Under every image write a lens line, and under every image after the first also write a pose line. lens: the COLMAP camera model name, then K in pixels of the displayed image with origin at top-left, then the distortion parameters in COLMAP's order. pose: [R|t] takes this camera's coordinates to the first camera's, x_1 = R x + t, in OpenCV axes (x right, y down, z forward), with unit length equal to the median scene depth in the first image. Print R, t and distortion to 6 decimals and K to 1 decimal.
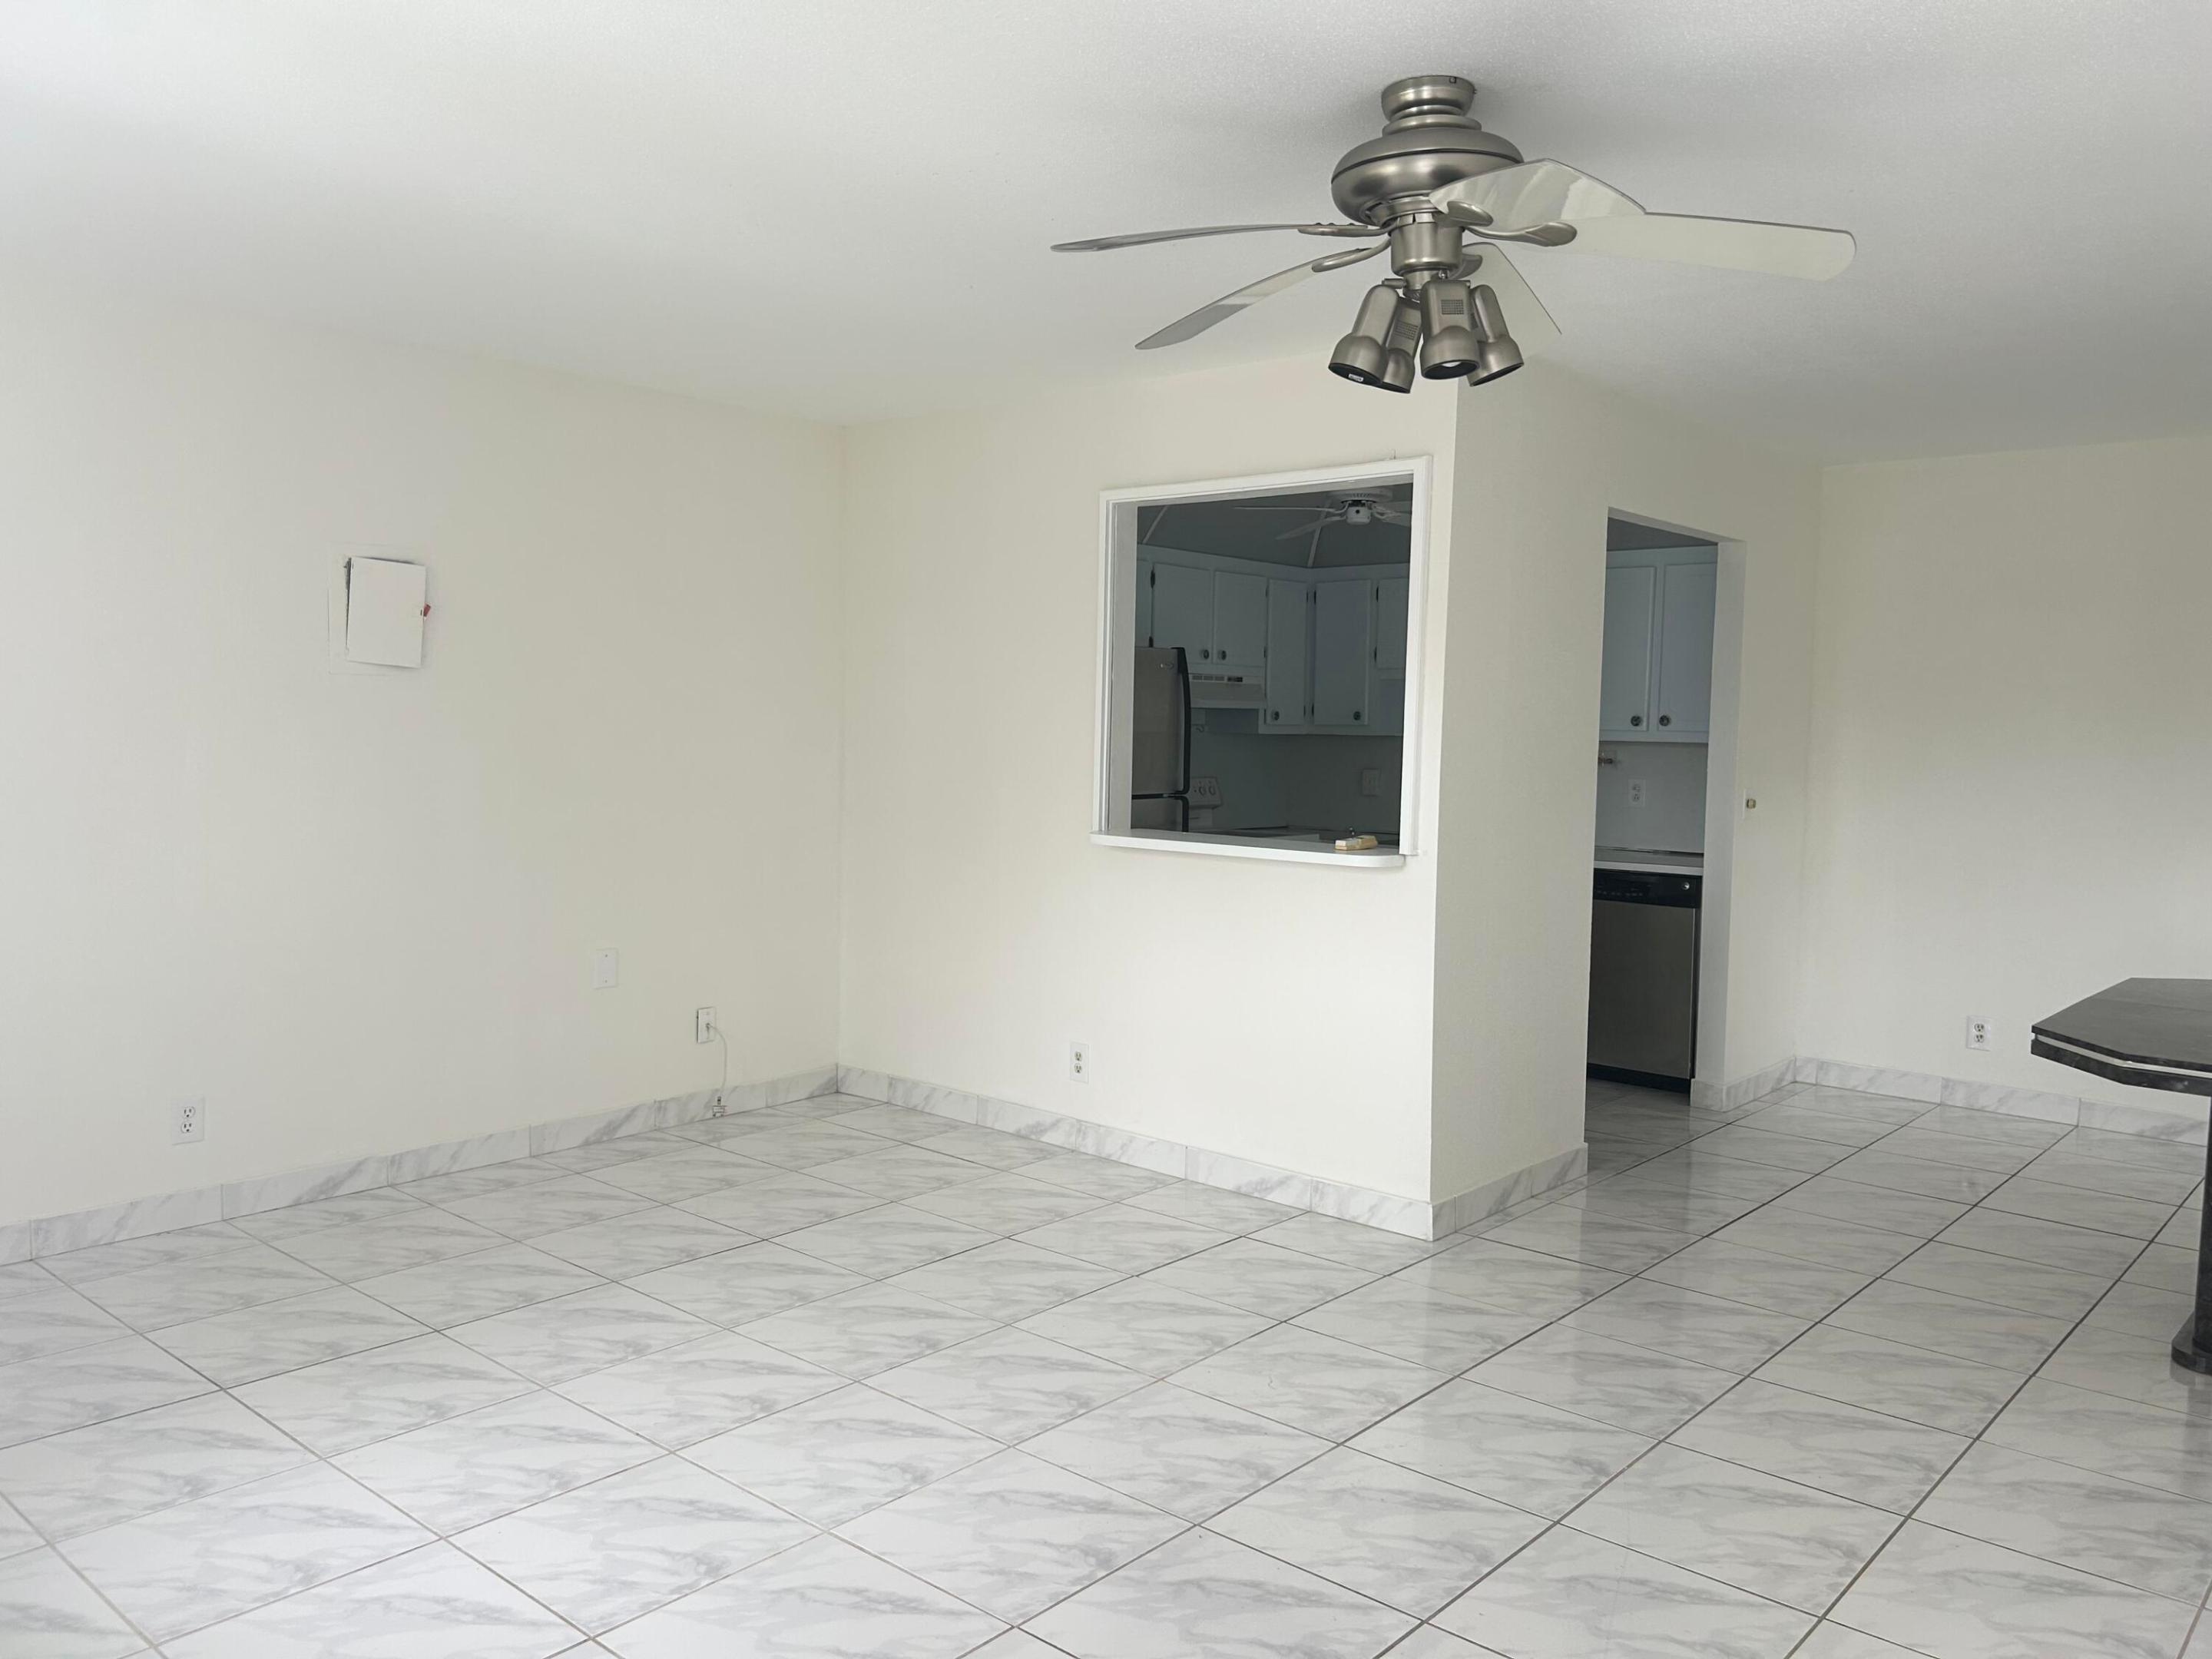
lens RADIAL K [[1682.9, 0, 1106.0], [0, 1682.9, 829.5], [0, 0, 1]] dist [0.001237, -0.002715]
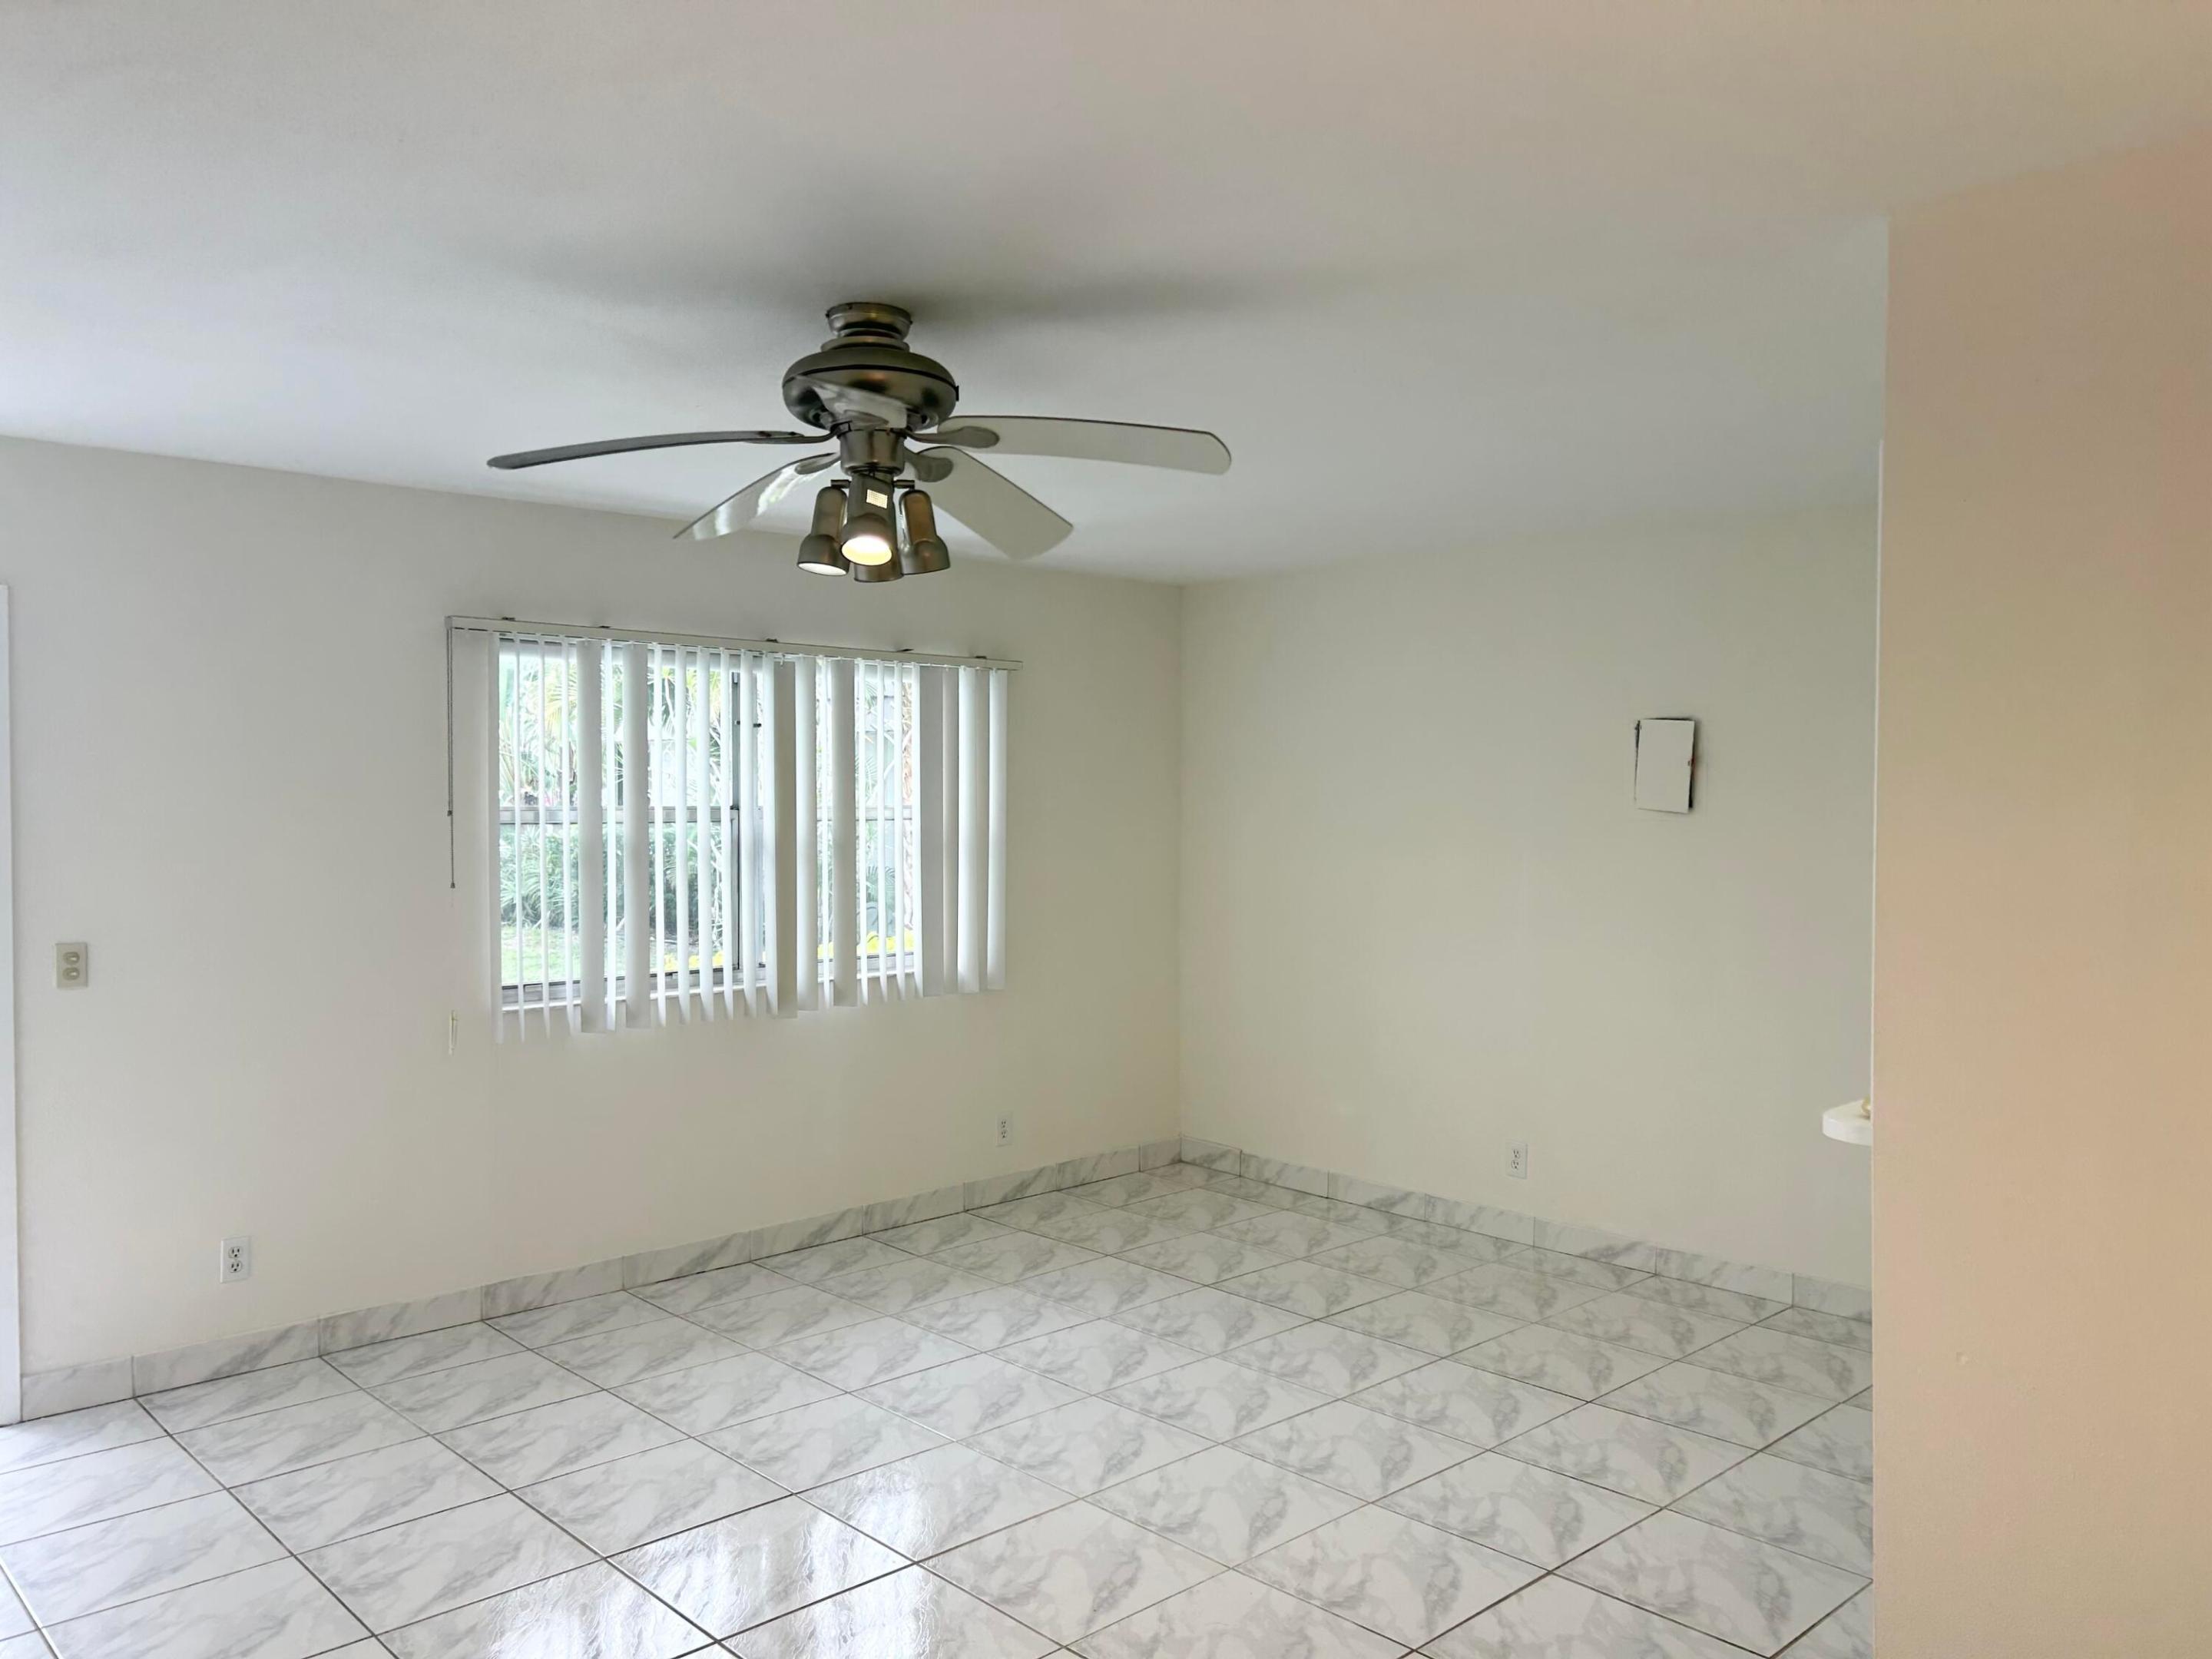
lens RADIAL K [[1682.9, 0, 1106.0], [0, 1682.9, 829.5], [0, 0, 1]] dist [0.001237, -0.002715]
pose [[-0.105550, 0.008733, -0.994376, 0.859588], [-0.069857, 0.997426, 0.016175, -0.090100], [0.991957, 0.071172, -0.104668, 0.867717]]
